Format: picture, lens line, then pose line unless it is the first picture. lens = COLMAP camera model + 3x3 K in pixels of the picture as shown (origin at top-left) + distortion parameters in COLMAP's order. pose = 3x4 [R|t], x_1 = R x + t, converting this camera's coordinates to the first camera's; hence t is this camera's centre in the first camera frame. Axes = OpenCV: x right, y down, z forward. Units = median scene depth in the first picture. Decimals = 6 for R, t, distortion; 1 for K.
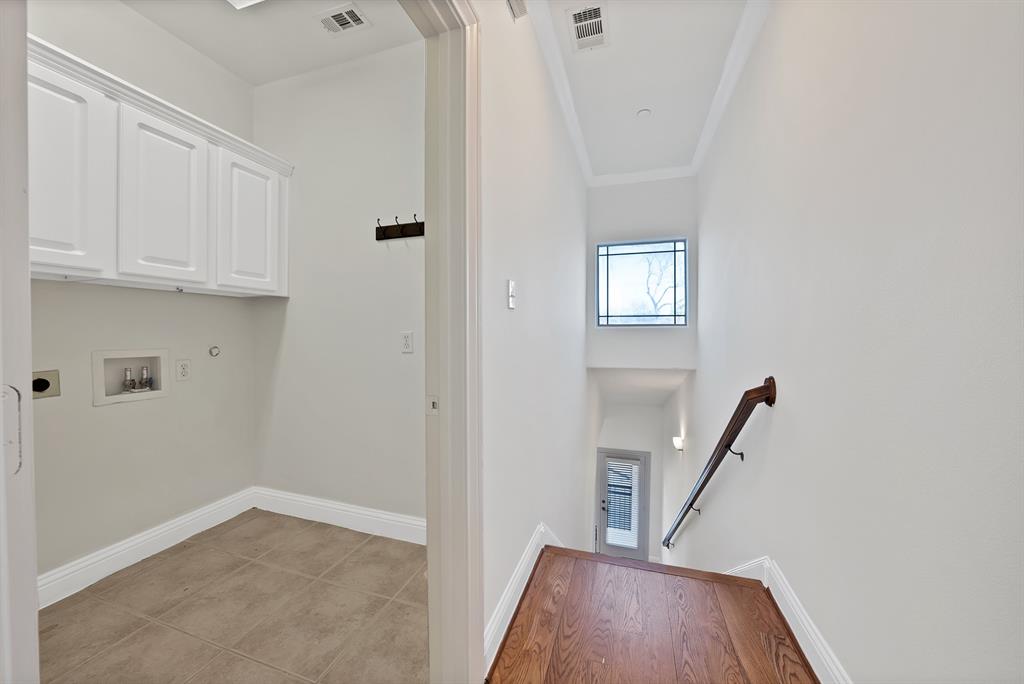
lens RADIAL K [[366.9, 0, 525.8], [0, 366.9, 333.6], [0, 0, 1]] dist [-0.027169, 0.004925]
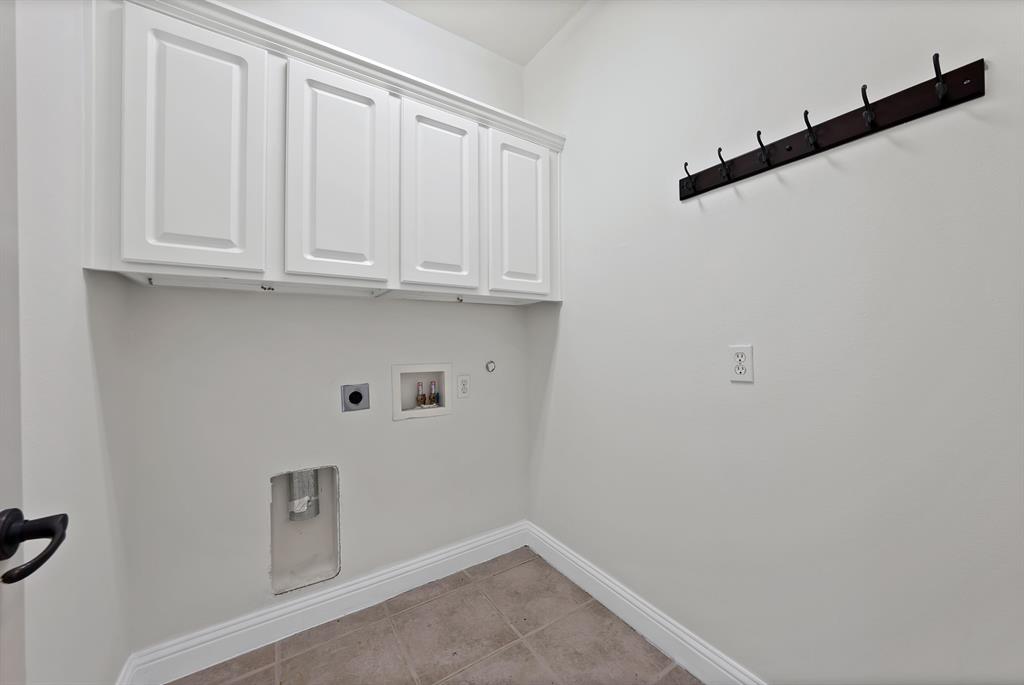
lens RADIAL K [[366.9, 0, 502.0], [0, 366.9, 342.1], [0, 0, 1]] dist [-0.027169, 0.004925]
pose [[0.741726, -0.002117, -0.670700, -0.255884], [0.002836, 0.999996, -0.000020, -0.012944], [0.670697, -0.001888, 0.741729, 0.380836]]
